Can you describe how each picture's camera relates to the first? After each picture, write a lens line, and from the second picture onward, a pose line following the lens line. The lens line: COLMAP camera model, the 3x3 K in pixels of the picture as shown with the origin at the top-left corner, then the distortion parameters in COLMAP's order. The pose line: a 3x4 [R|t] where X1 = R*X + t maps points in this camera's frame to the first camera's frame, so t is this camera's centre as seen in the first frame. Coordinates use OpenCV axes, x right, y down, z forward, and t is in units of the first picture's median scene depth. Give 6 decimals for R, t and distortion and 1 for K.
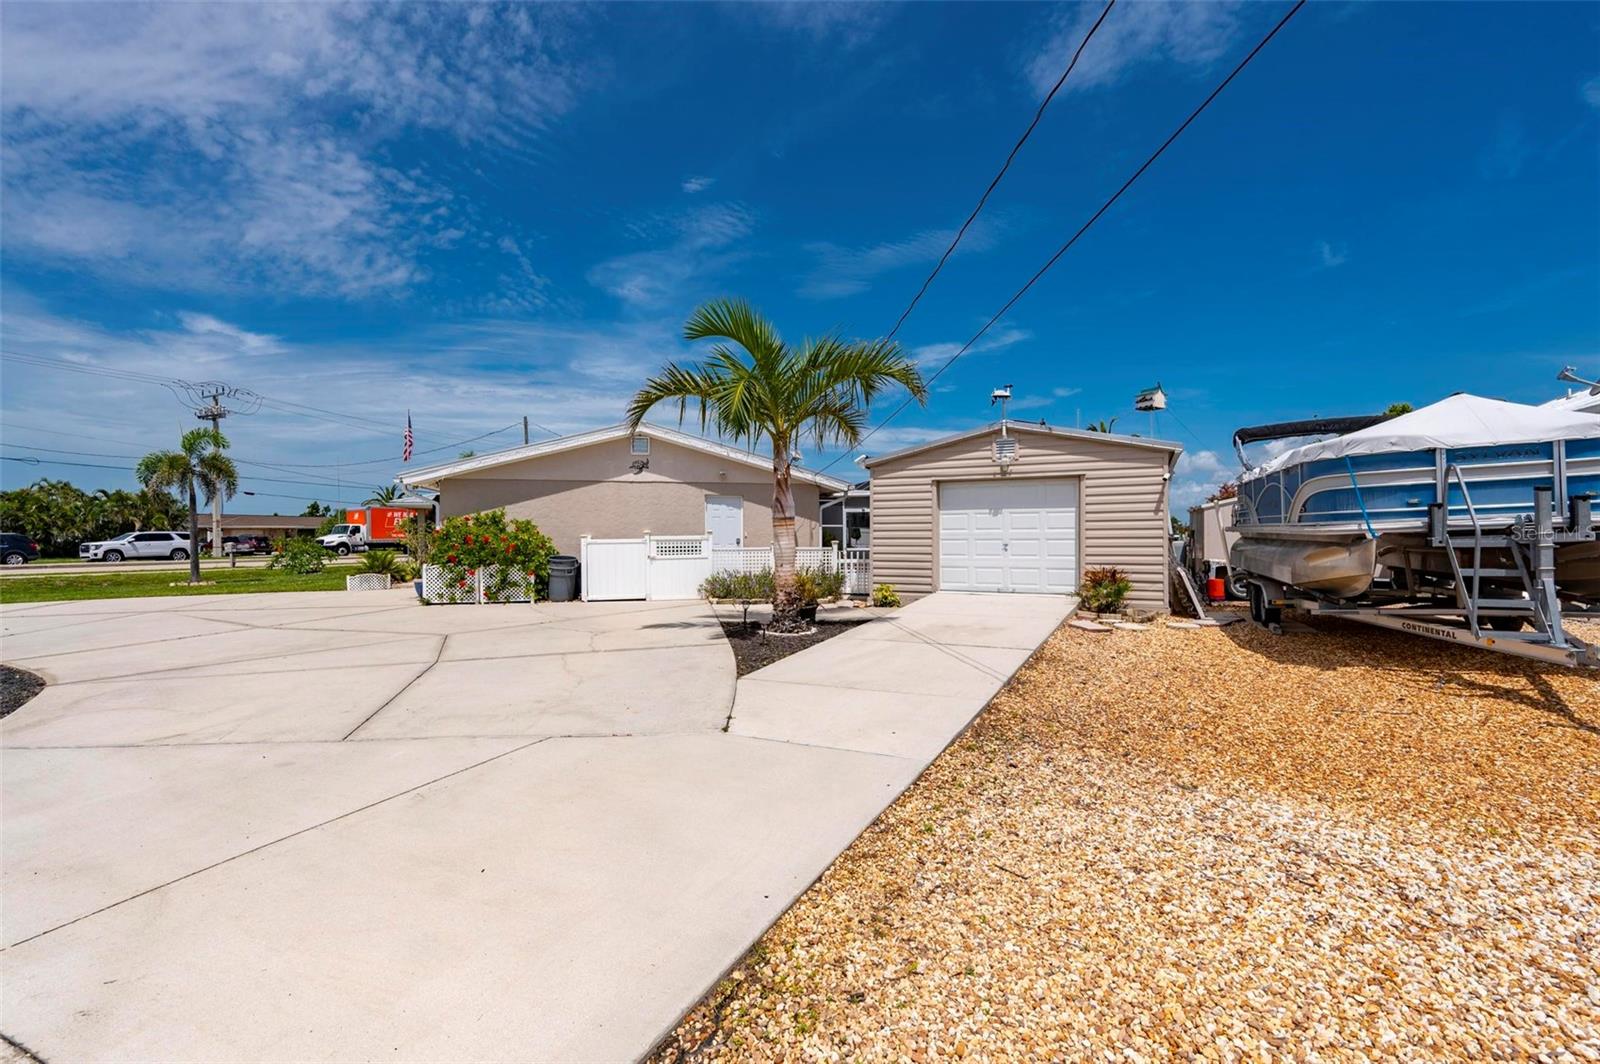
lens RADIAL K [[693.0, 0, 790.4], [0, 693.0, 533.3], [0, 0, 1]] dist [0.004261, -0.000098]
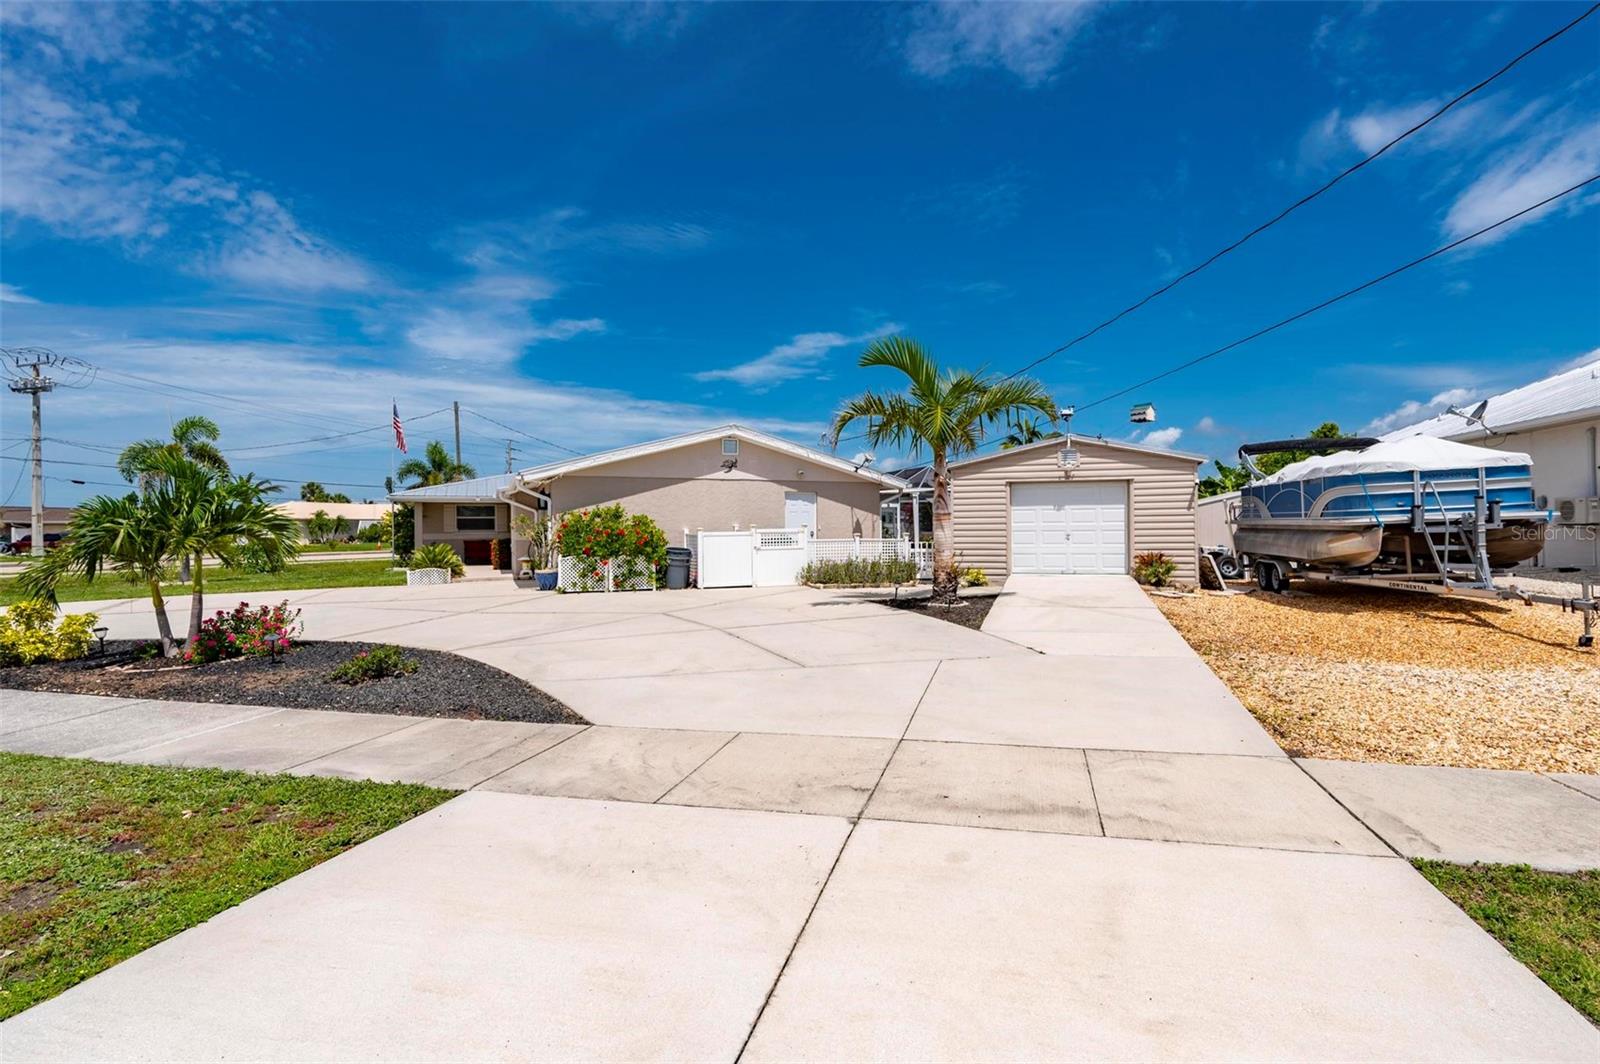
lens RADIAL K [[754.4, 0, 799.0], [0, 754.4, 523.1], [0, 0, 1]] dist [0.000441, -0.000586]
pose [[0.985049, -0.001498, 0.172267, -0.411549], [0.002582, 0.999978, -0.006071, 0.002375], [-0.172254, 0.006425, 0.985032, -0.246736]]
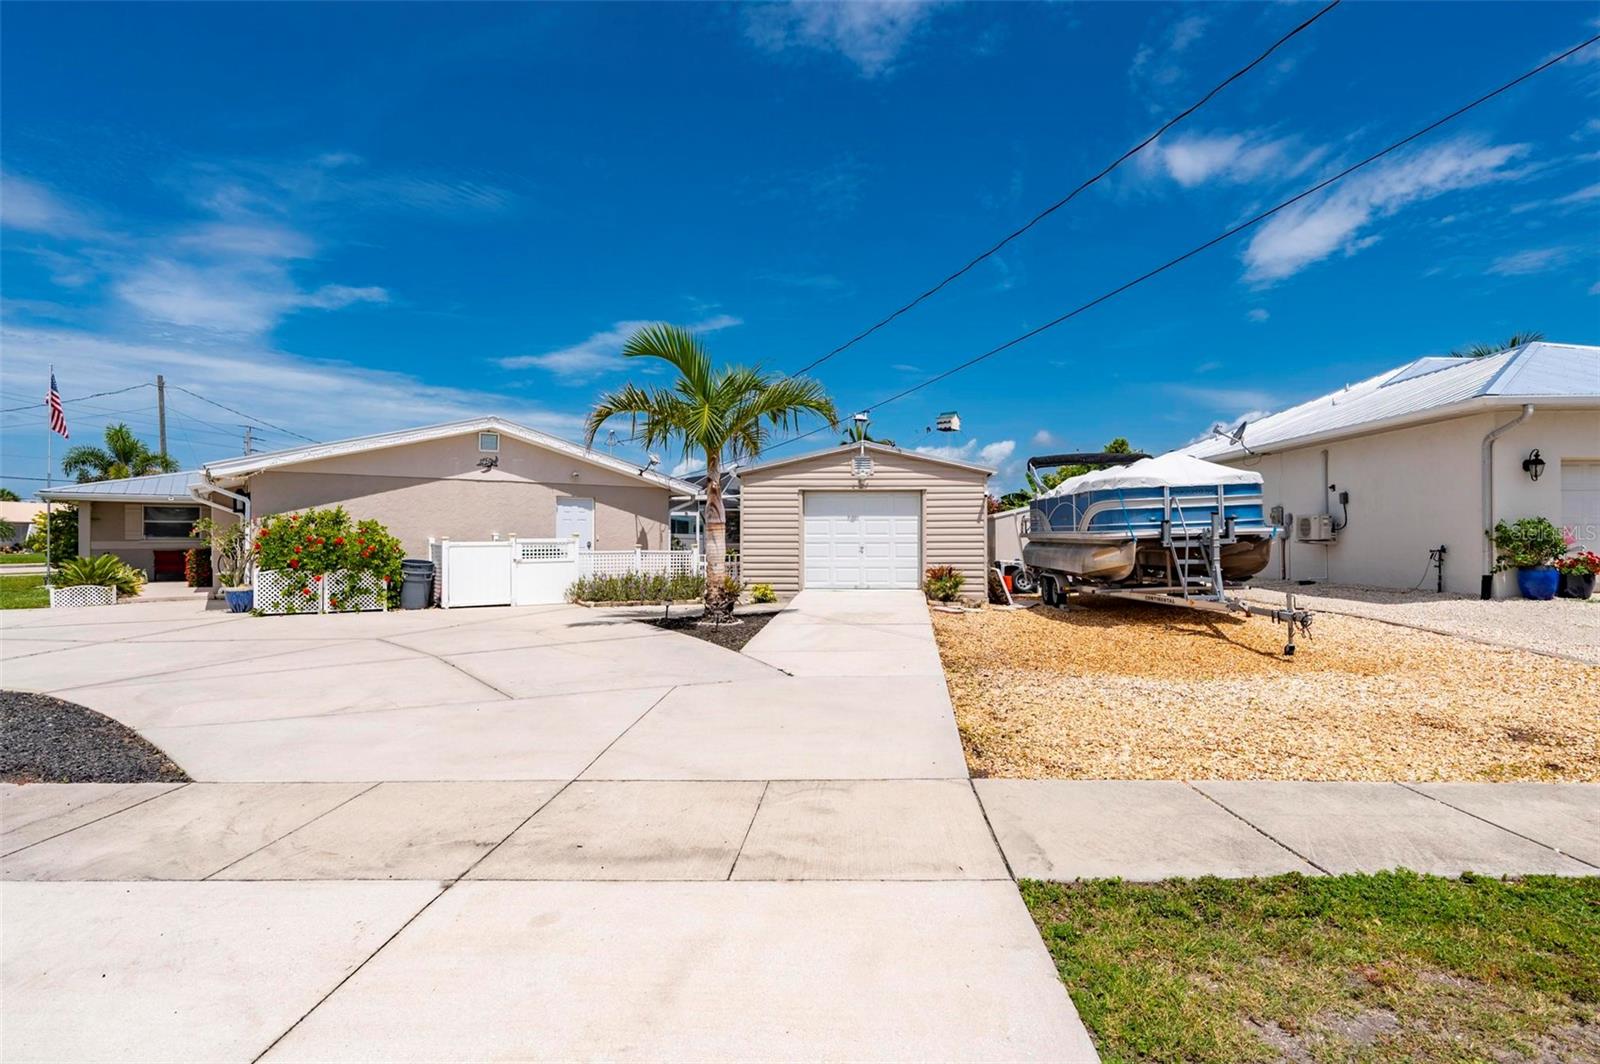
lens RADIAL K [[830.1, 0, 802.2], [0, 830.1, 523.0], [0, 0, 1]] dist [-0.001235, 0.000458]
pose [[0.926118, 0.011775, 0.377050, -0.322612], [-0.005049, 0.999810, -0.018824, 0.002271], [-0.377200, 0.015530, 0.926002, -0.261440]]
